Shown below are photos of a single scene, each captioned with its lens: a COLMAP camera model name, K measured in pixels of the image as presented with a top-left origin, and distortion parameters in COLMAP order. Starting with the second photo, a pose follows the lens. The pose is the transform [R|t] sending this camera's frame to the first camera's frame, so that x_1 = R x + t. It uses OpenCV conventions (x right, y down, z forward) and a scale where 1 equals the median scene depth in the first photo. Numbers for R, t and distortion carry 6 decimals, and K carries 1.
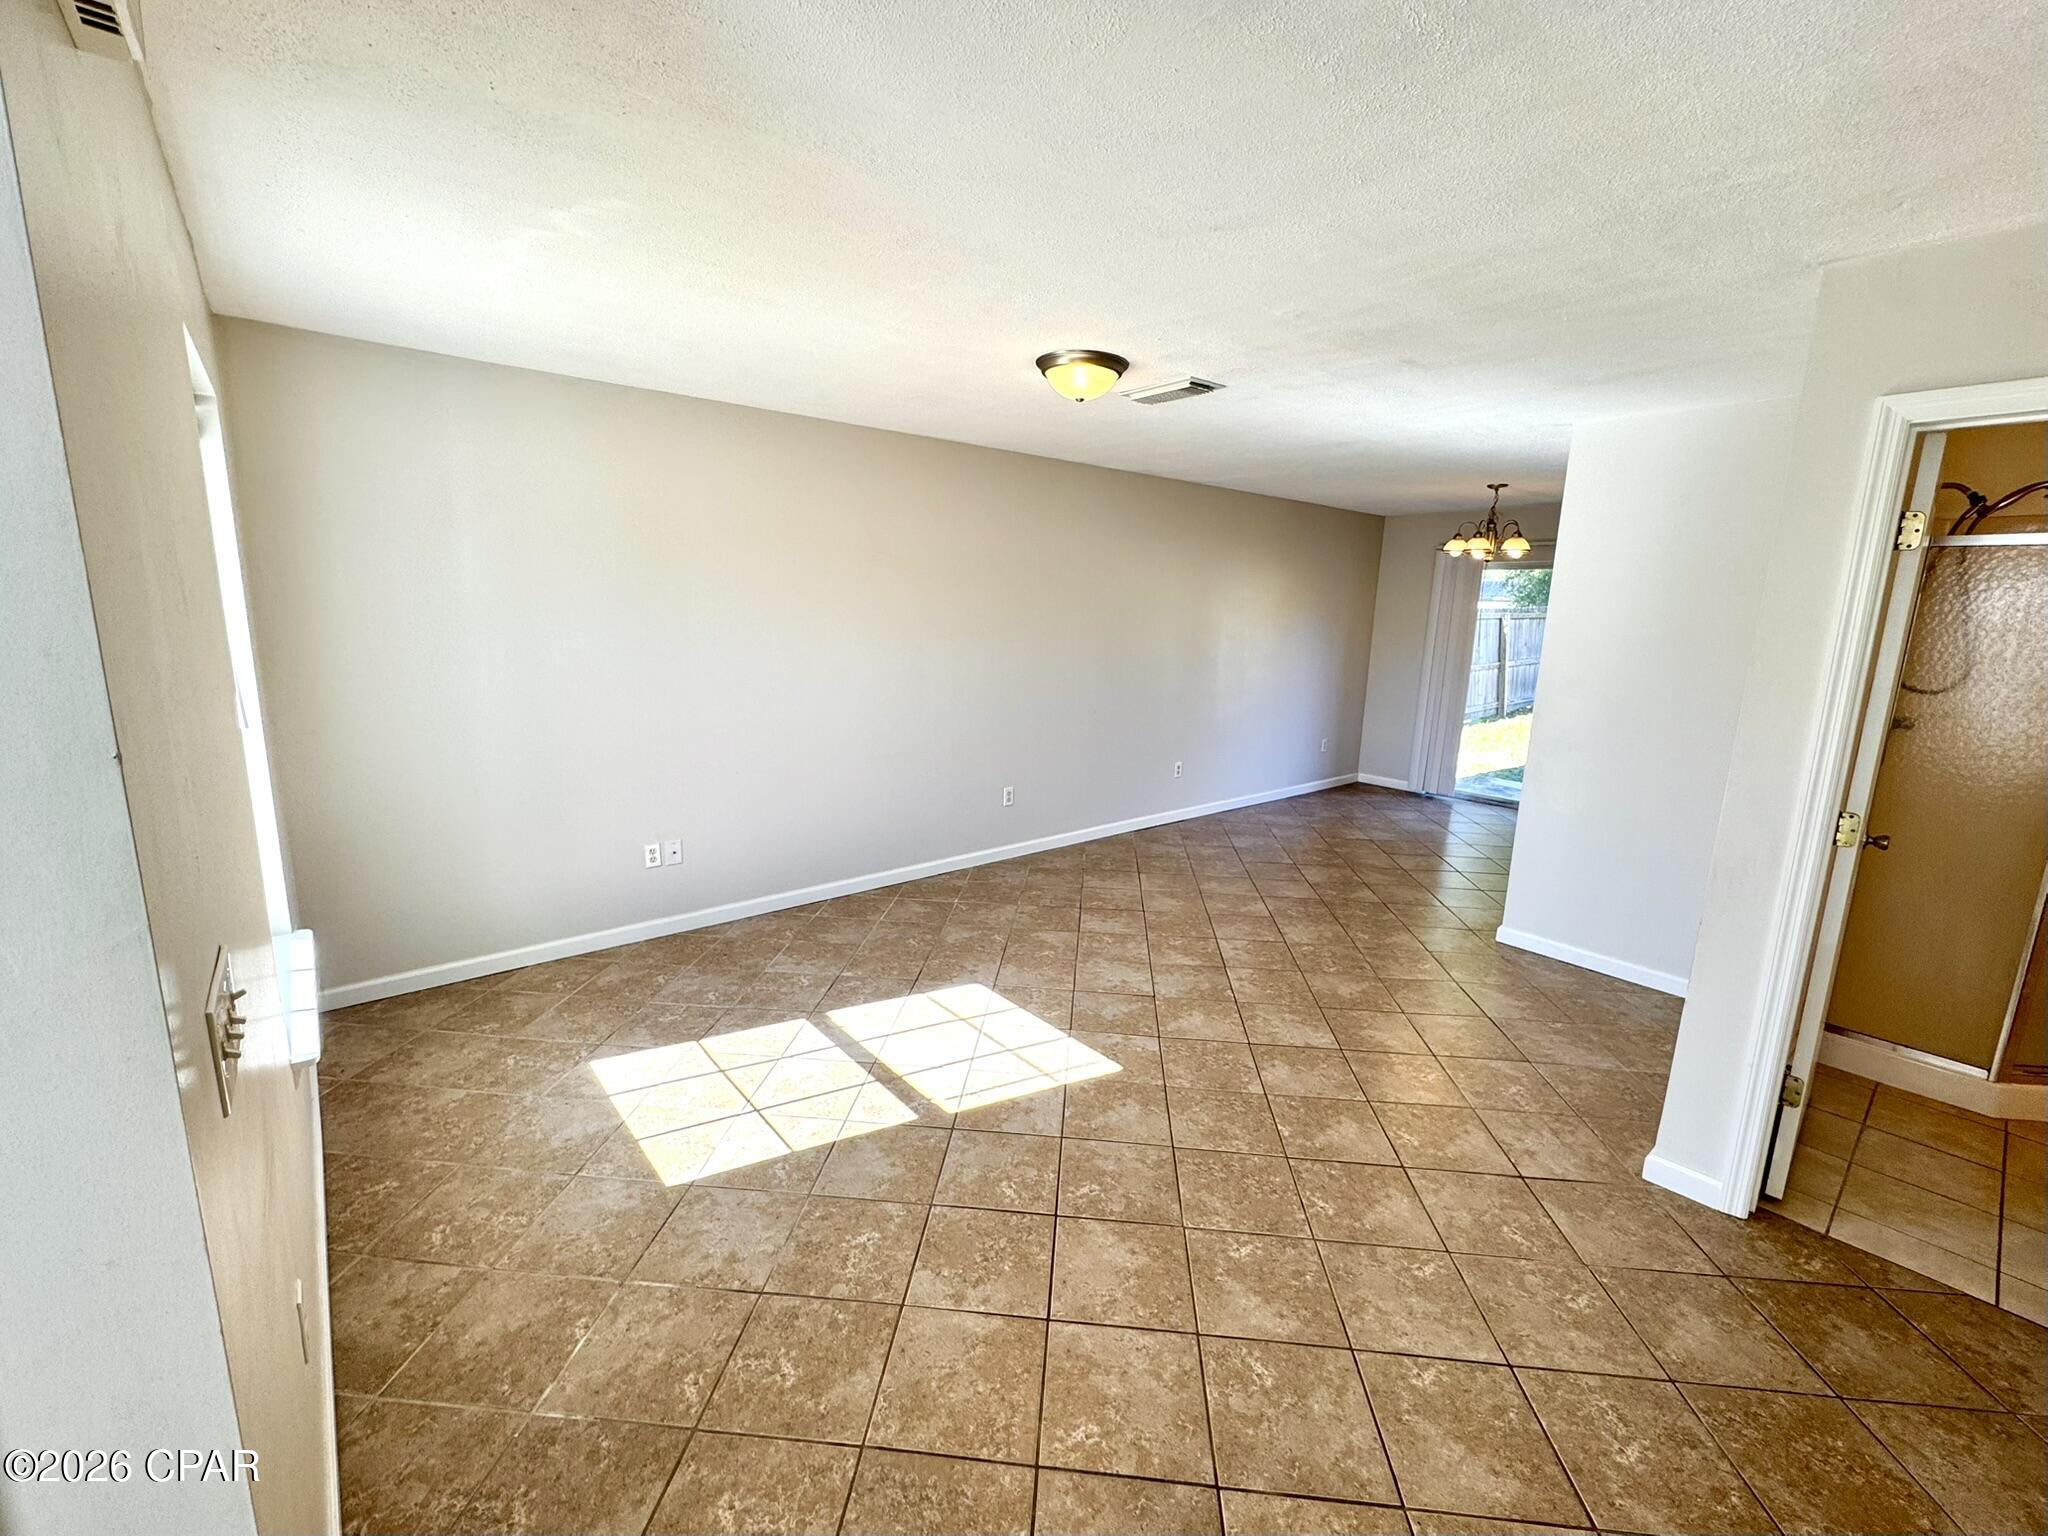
lens RADIAL K [[851.7, 0, 1054.8], [0, 851.7, 763.7], [0, 0, 1]] dist [-0.003408, 0.000361]
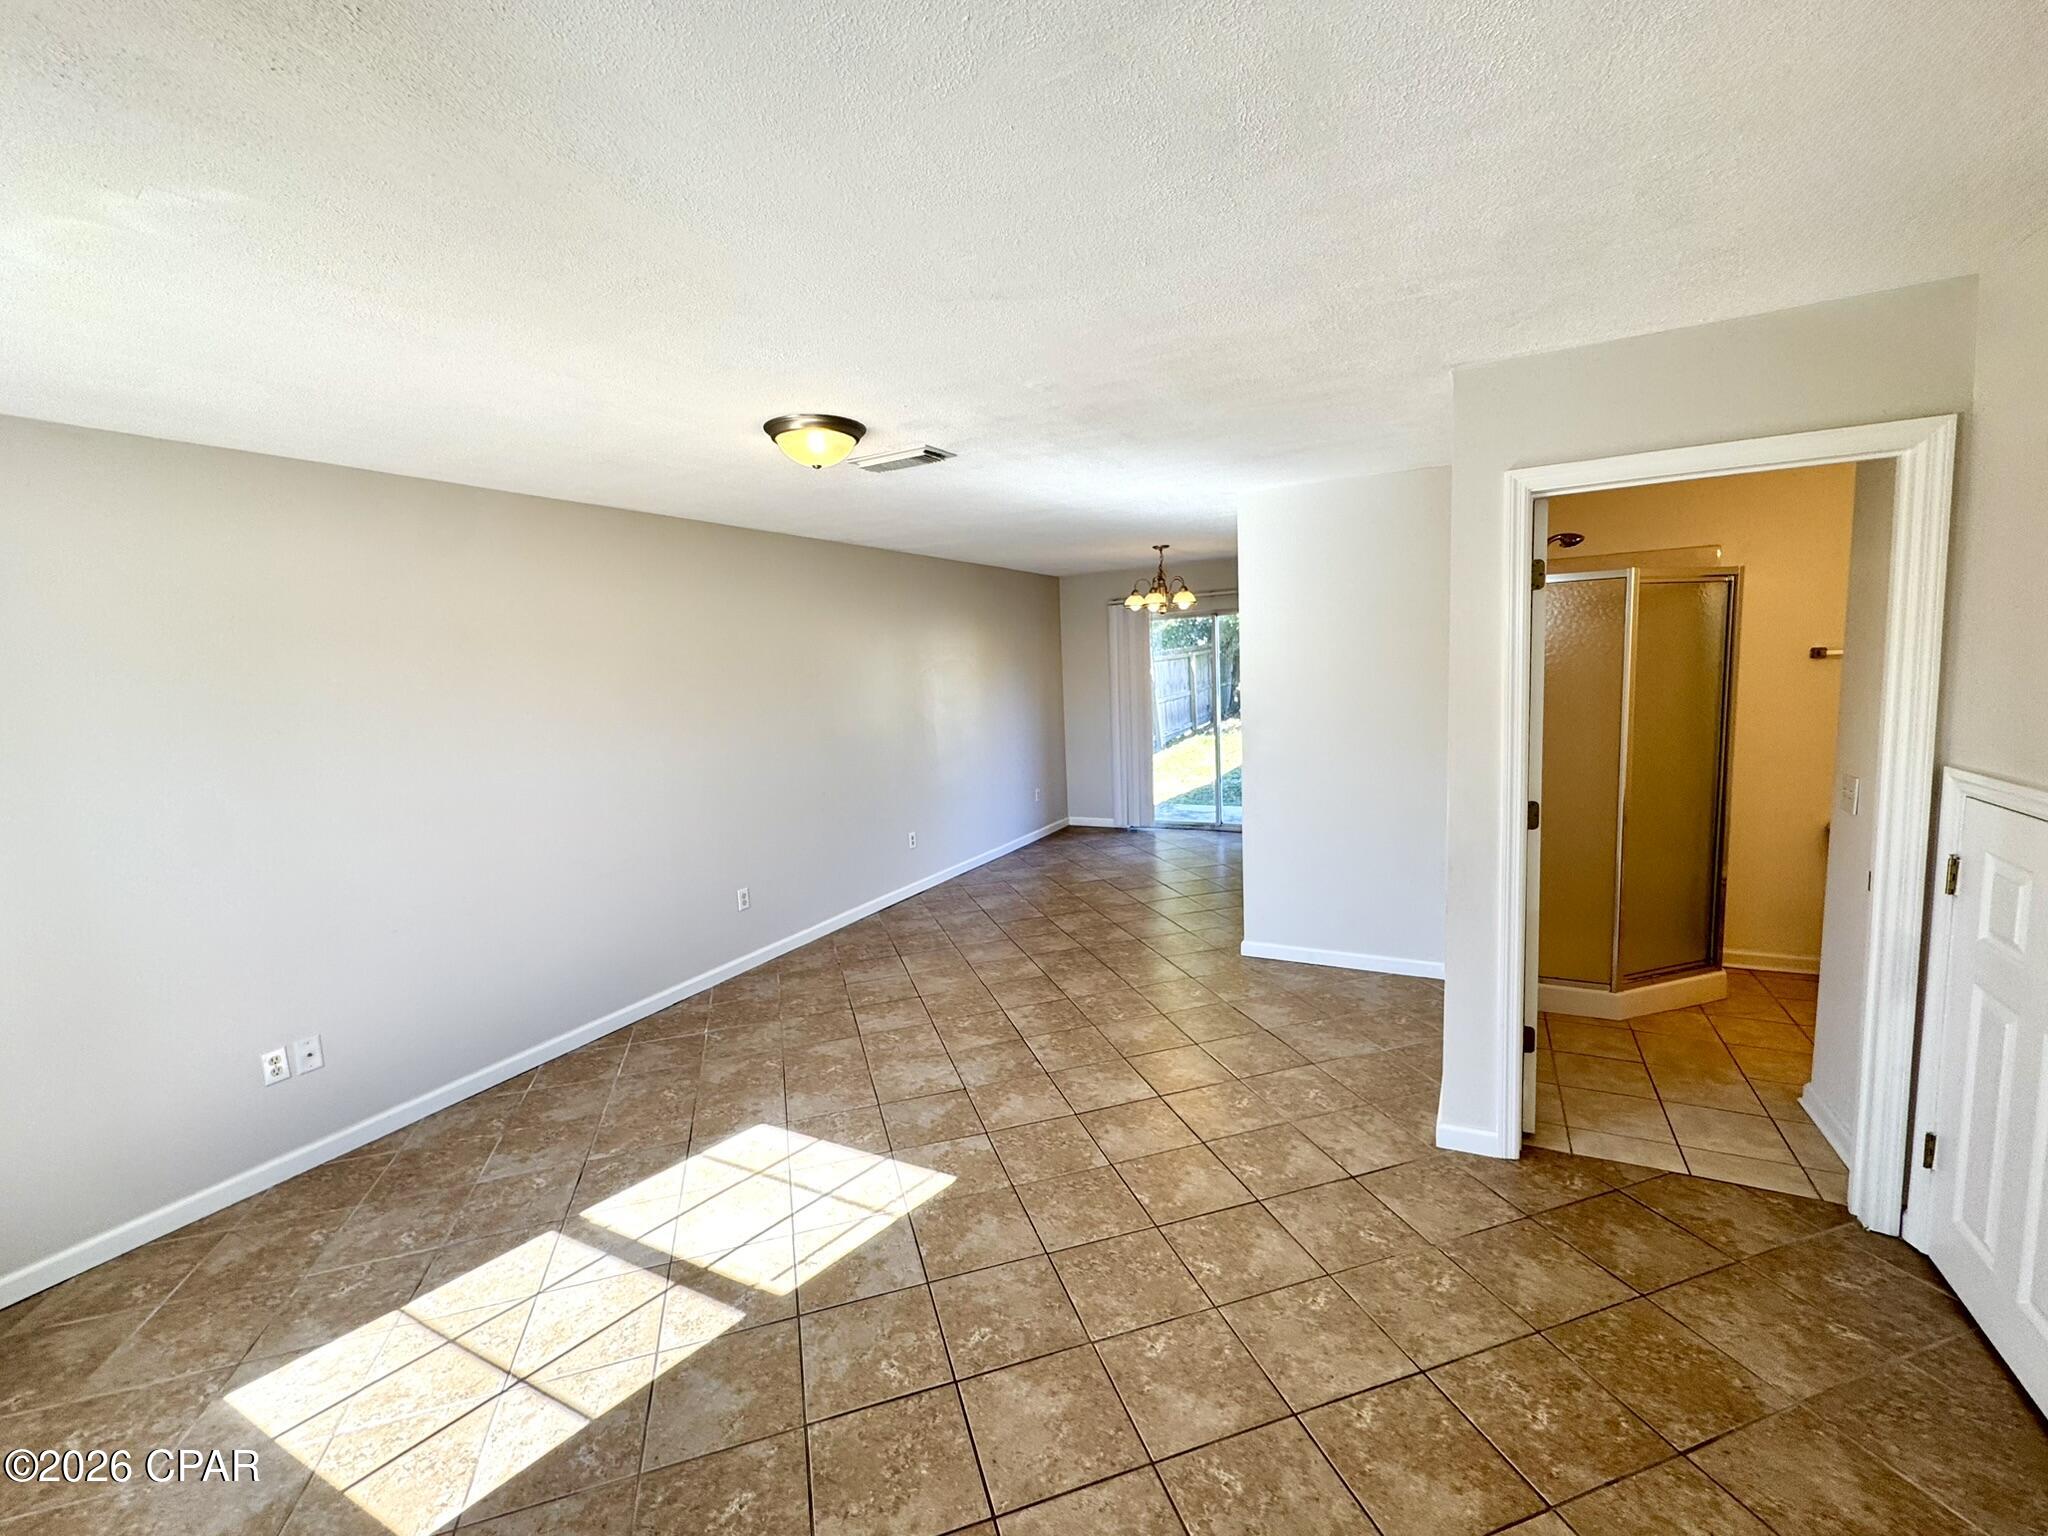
lens RADIAL K [[851.7, 0, 1054.8], [0, 851.7, 763.7], [0, 0, 1]] dist [-0.003408, 0.000361]
pose [[0.925230, -0.113777, 0.361945, -0.111194], [0.139691, 0.989119, -0.046159, -0.028159], [-0.352755, 0.093268, 0.931056, 0.075834]]
